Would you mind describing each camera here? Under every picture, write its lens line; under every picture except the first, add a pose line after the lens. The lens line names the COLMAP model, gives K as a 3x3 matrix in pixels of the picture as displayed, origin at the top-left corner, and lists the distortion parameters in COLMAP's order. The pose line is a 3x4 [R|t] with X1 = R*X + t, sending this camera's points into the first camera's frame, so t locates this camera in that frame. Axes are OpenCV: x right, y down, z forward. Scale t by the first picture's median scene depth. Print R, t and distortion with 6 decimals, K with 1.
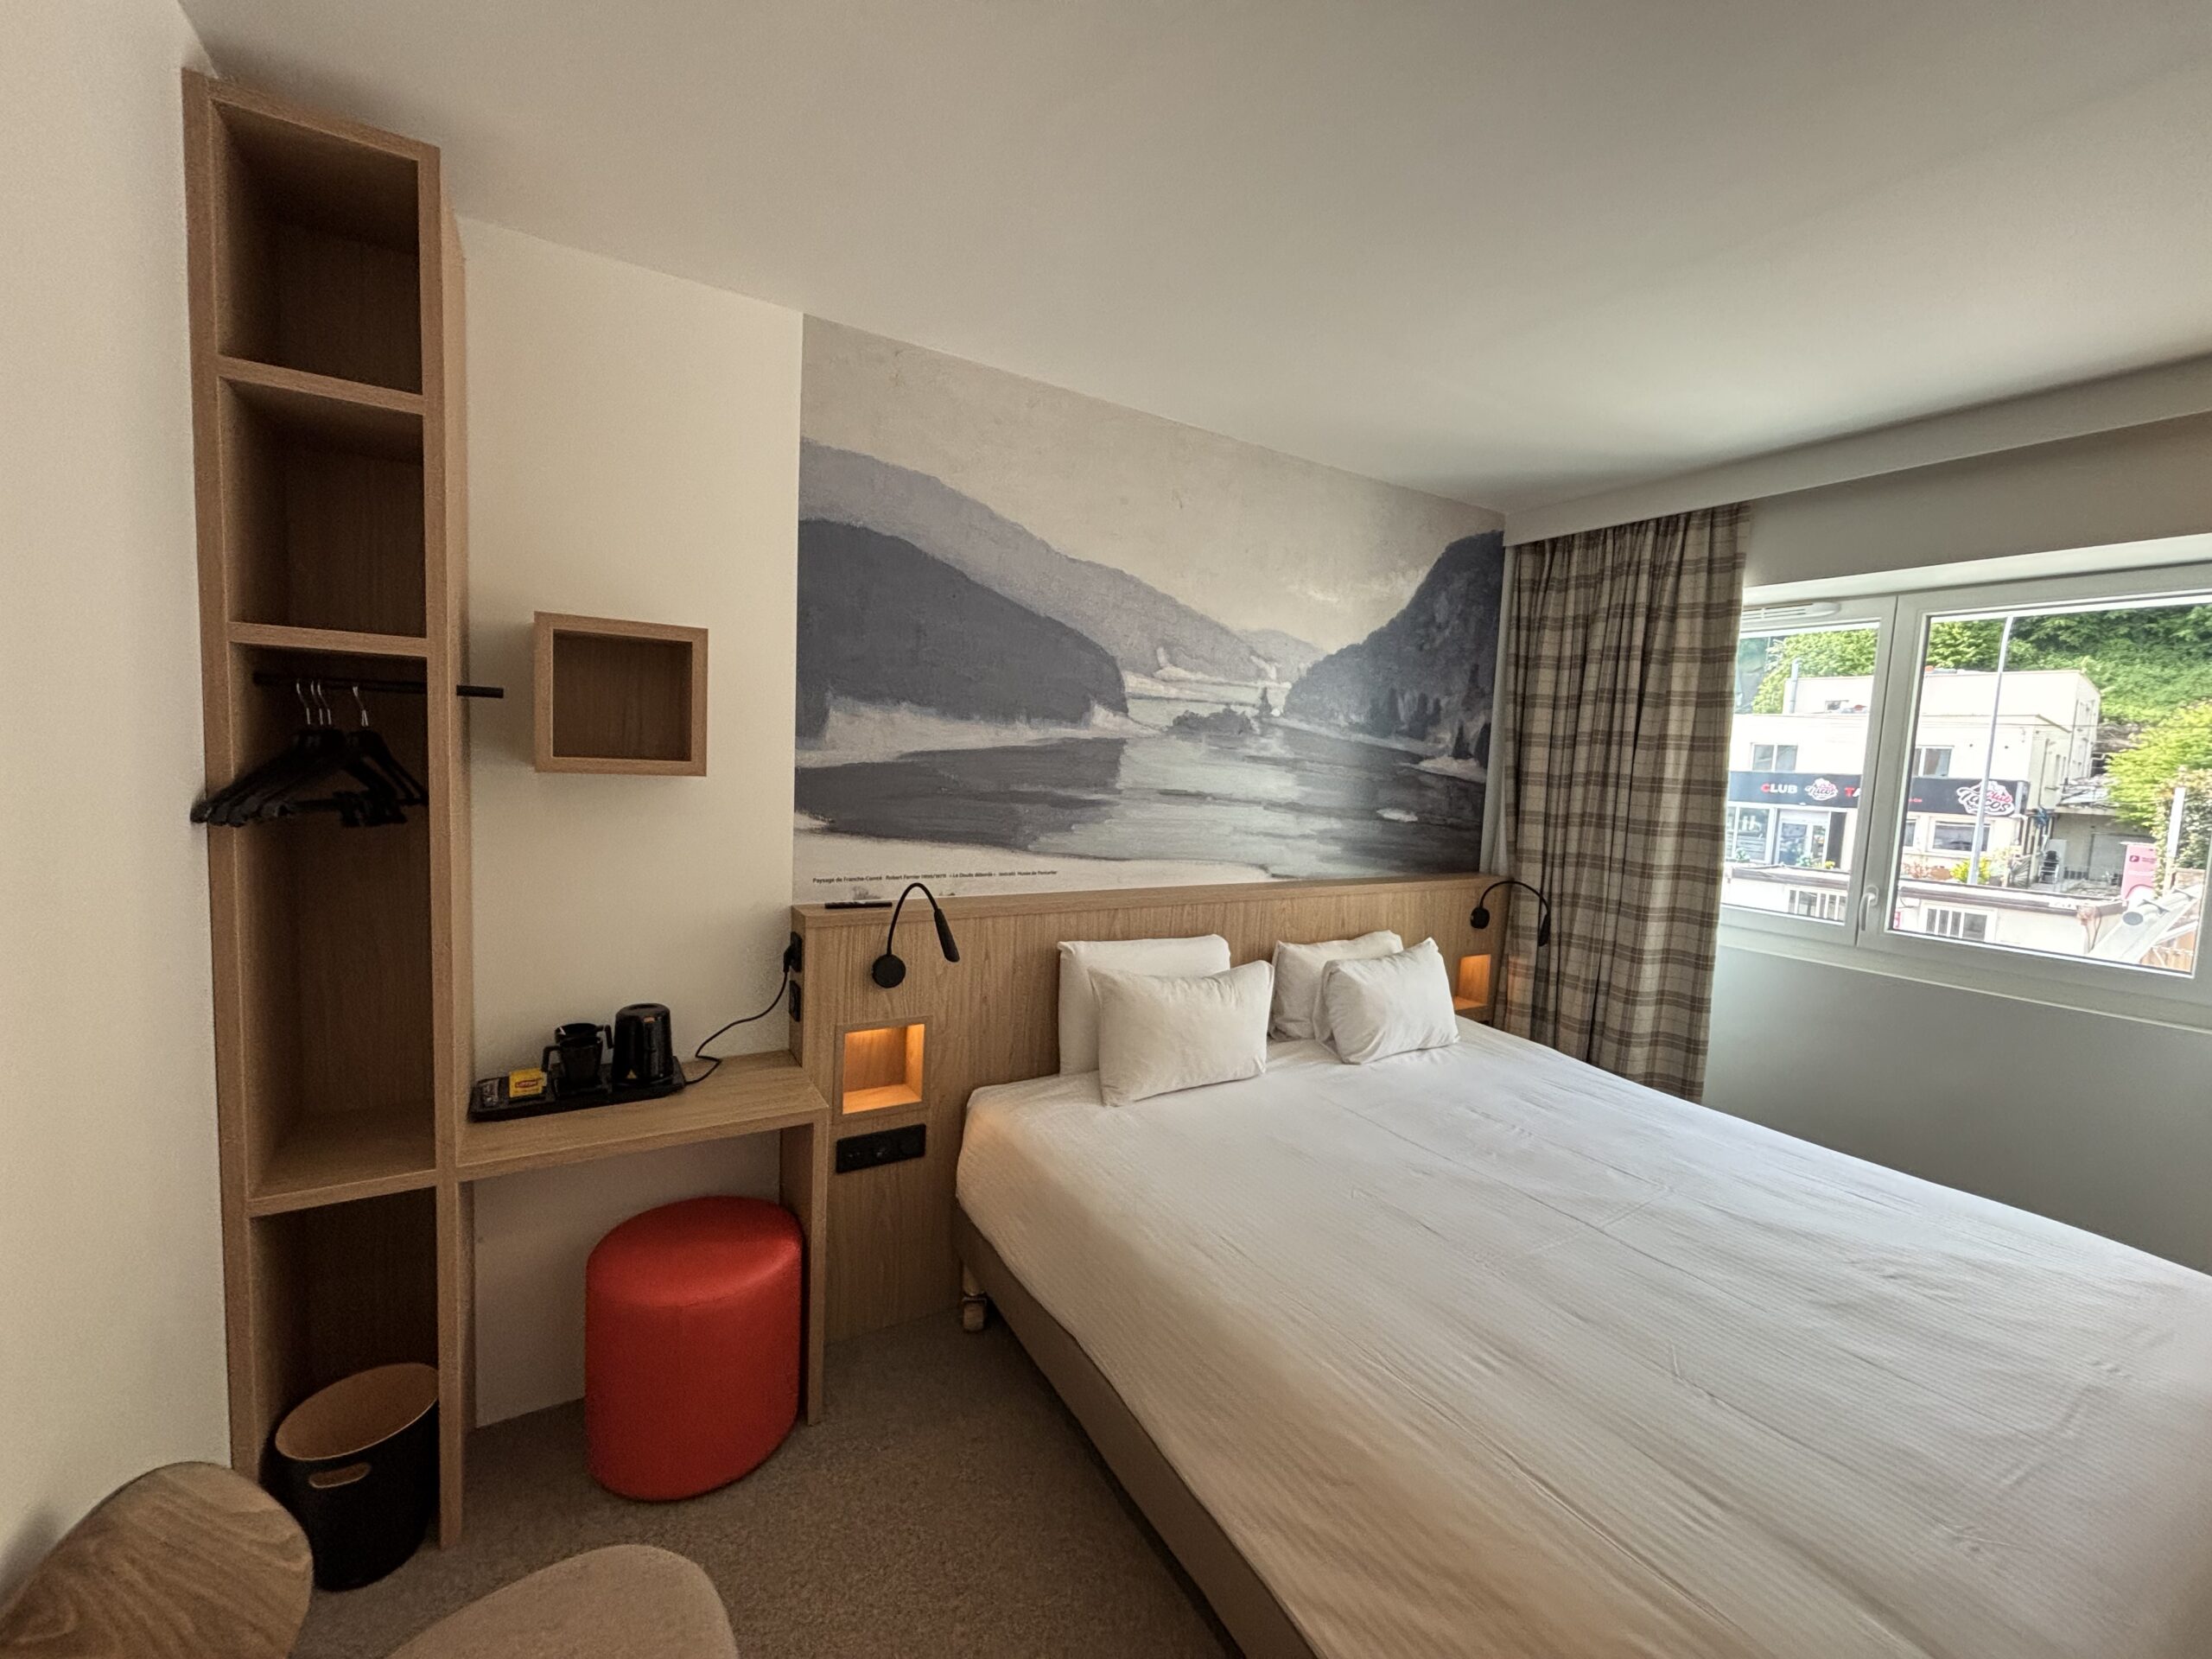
lens RADIAL K [[891.6, 0, 1179.2], [0, 891.6, 817.6], [0, 0, 1]] dist [0.001175, -0.000084]
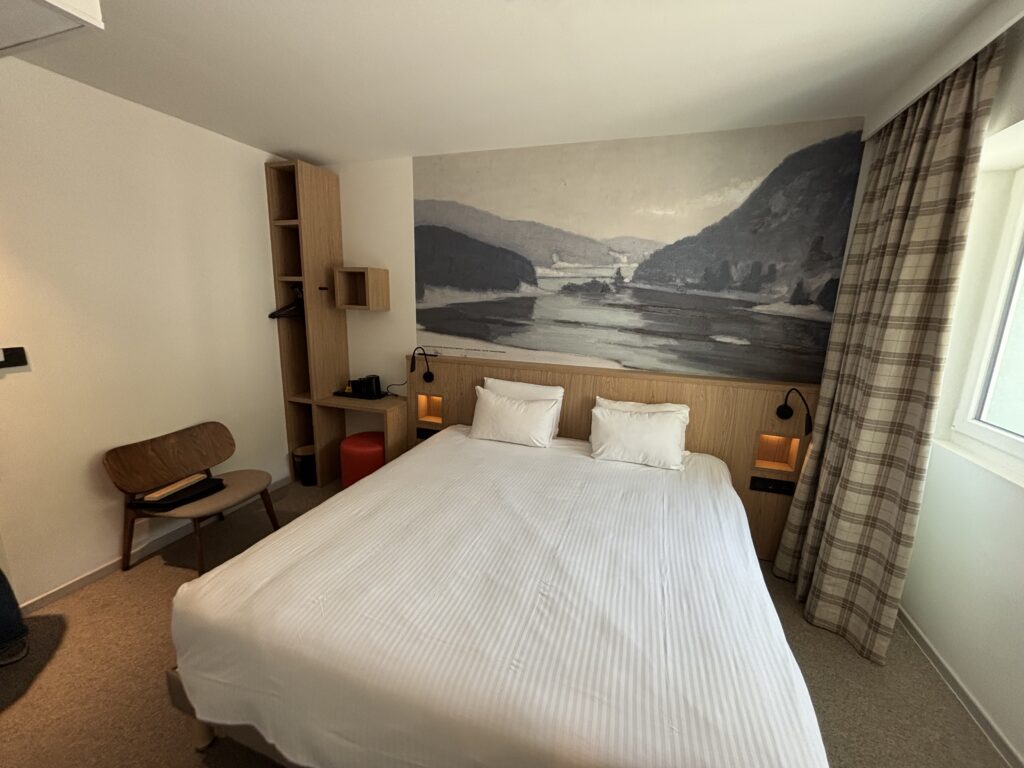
lens RADIAL K [[411.1, 0, 495.1], [0, 411.1, 383.7], [0, 0, 1]] dist [-0.019517, -0.000311]
pose [[0.622912, 0.122614, -0.772623, 0.682262], [-0.054888, 0.992057, 0.113185, 0.018925], [0.780364, -0.028097, 0.624694, 0.241431]]
